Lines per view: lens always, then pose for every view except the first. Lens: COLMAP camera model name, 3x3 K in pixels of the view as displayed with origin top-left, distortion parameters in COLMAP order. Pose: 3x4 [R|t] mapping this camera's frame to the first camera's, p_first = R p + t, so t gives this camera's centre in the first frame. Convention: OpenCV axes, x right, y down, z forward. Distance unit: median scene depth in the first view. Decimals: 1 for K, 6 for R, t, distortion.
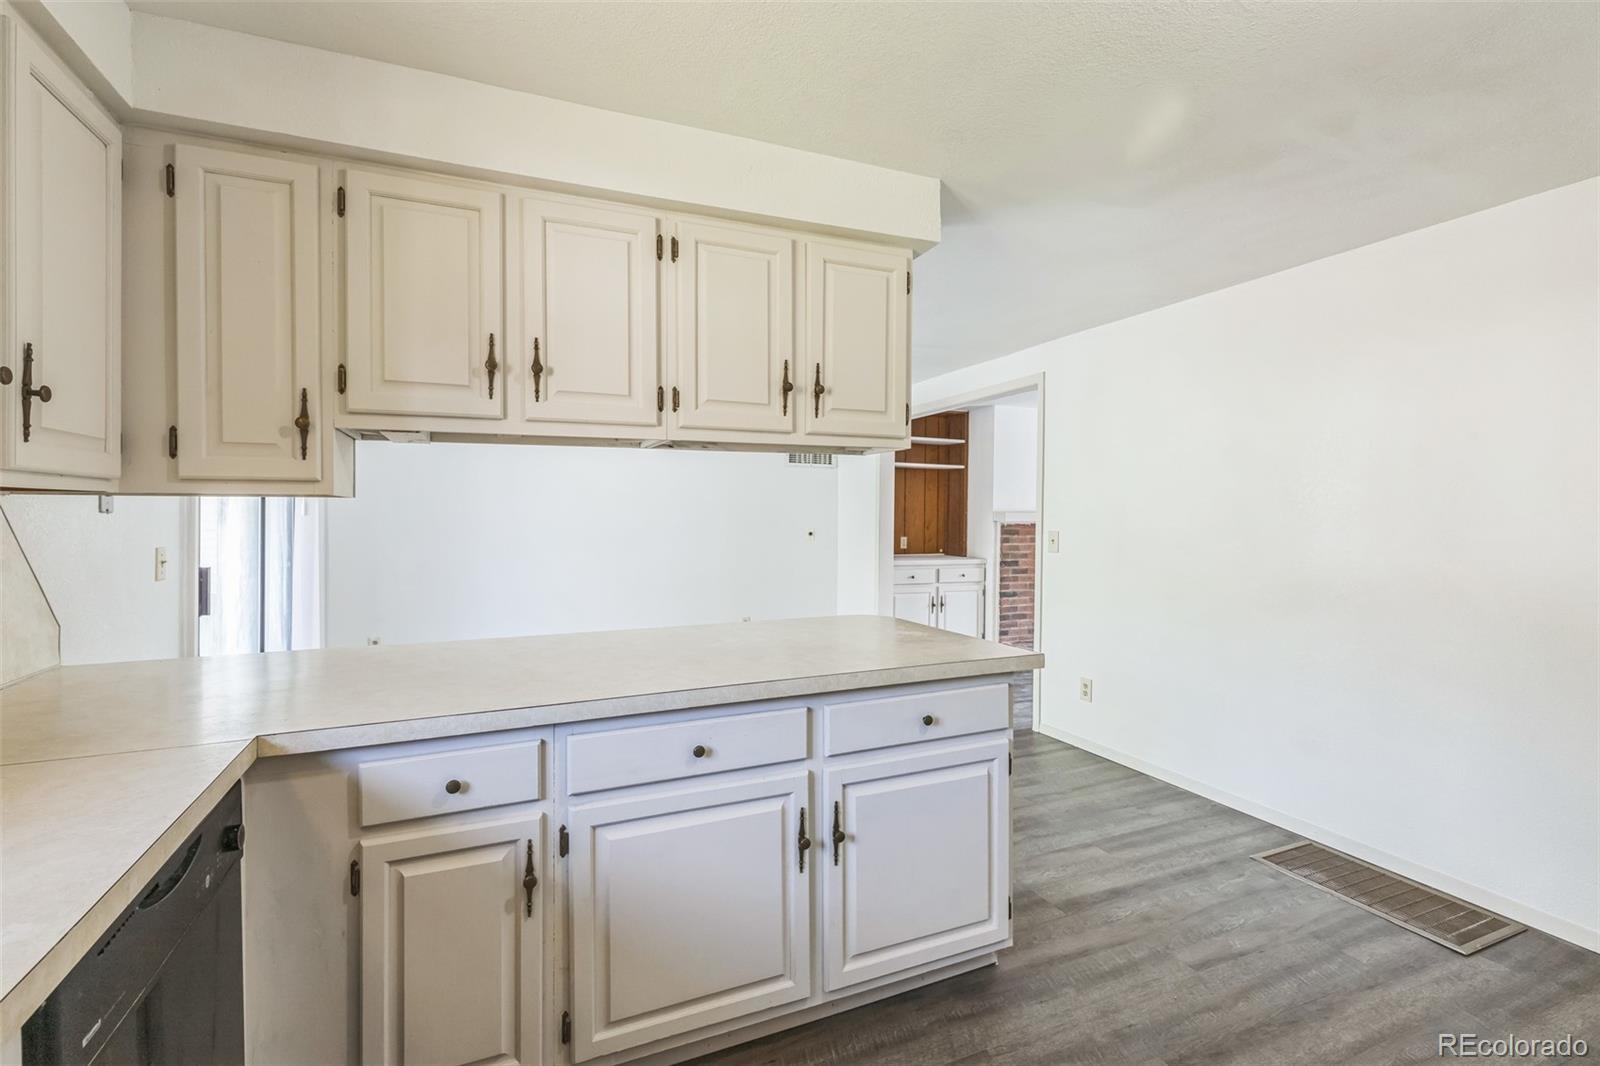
lens RADIAL K [[730.0, 0, 807.1], [0, 730.0, 519.2], [0, 0, 1]] dist [0.005075, 0.000115]
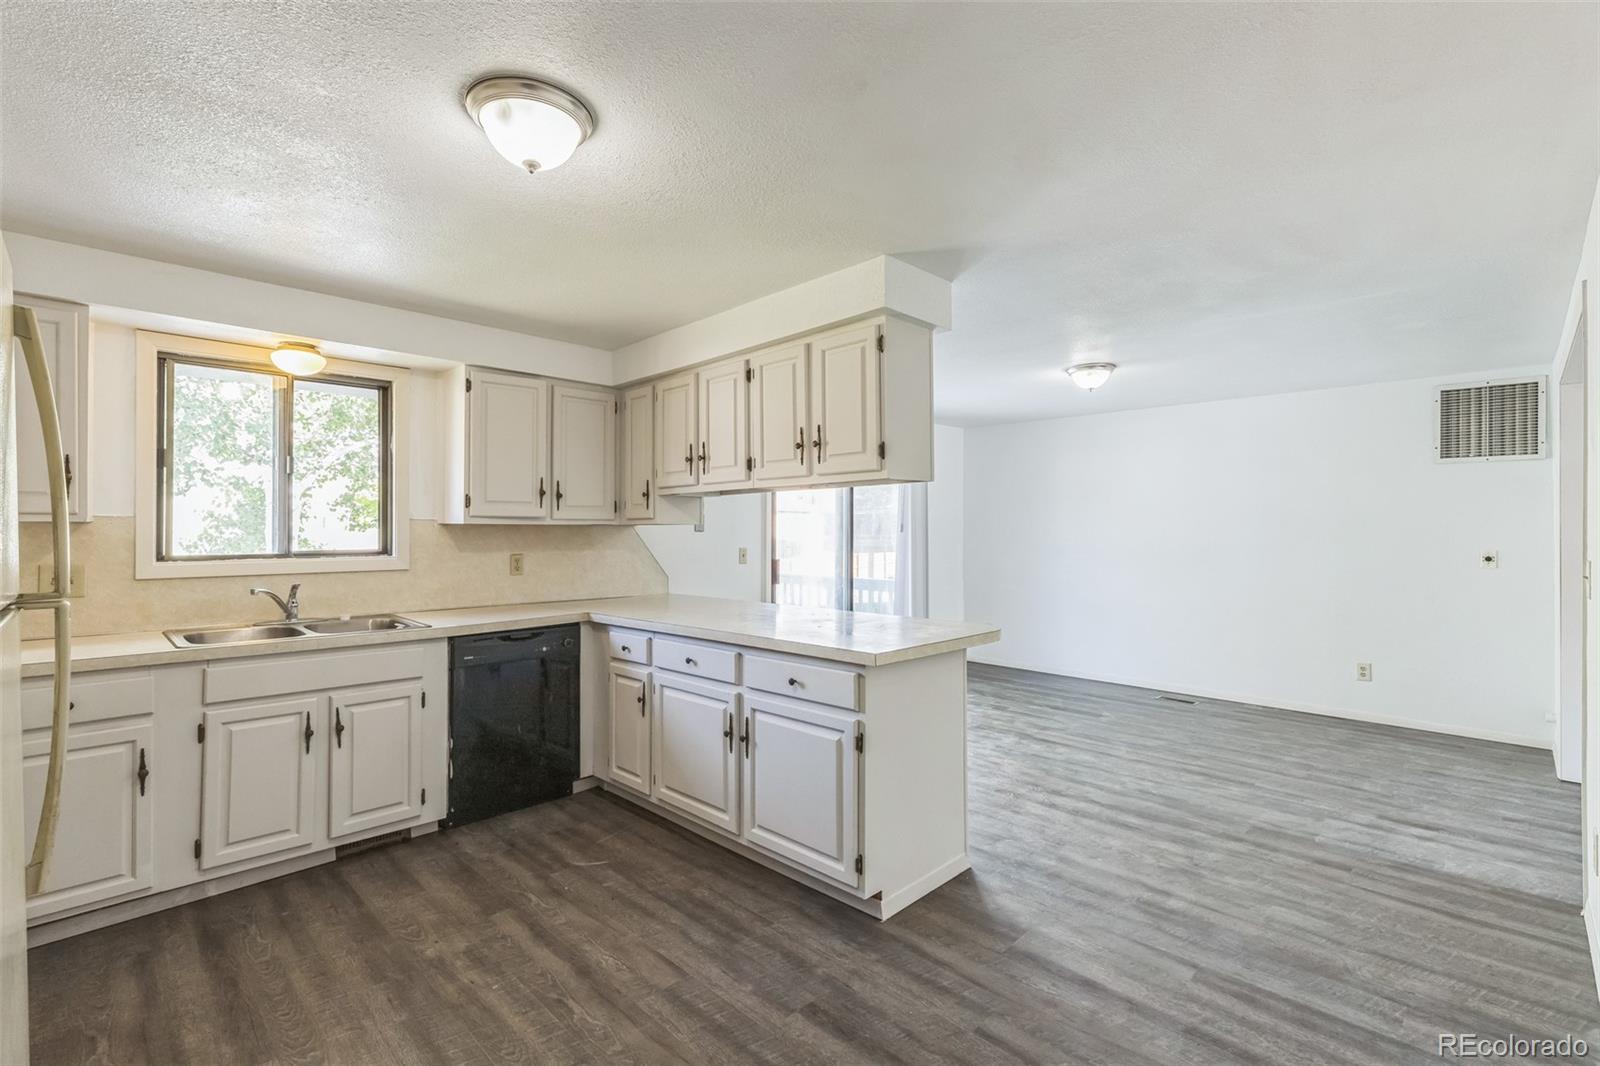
lens RADIAL K [[730.0, 0, 813.0], [0, 730.0, 534.6], [0, 0, 1]] dist [0.005075, 0.000115]
pose [[0.371541, -0.002270, -0.928414, 1.519554], [-0.012711, 0.999891, -0.007532, 0.009539], [0.928329, 0.014599, 0.371472, 0.544670]]
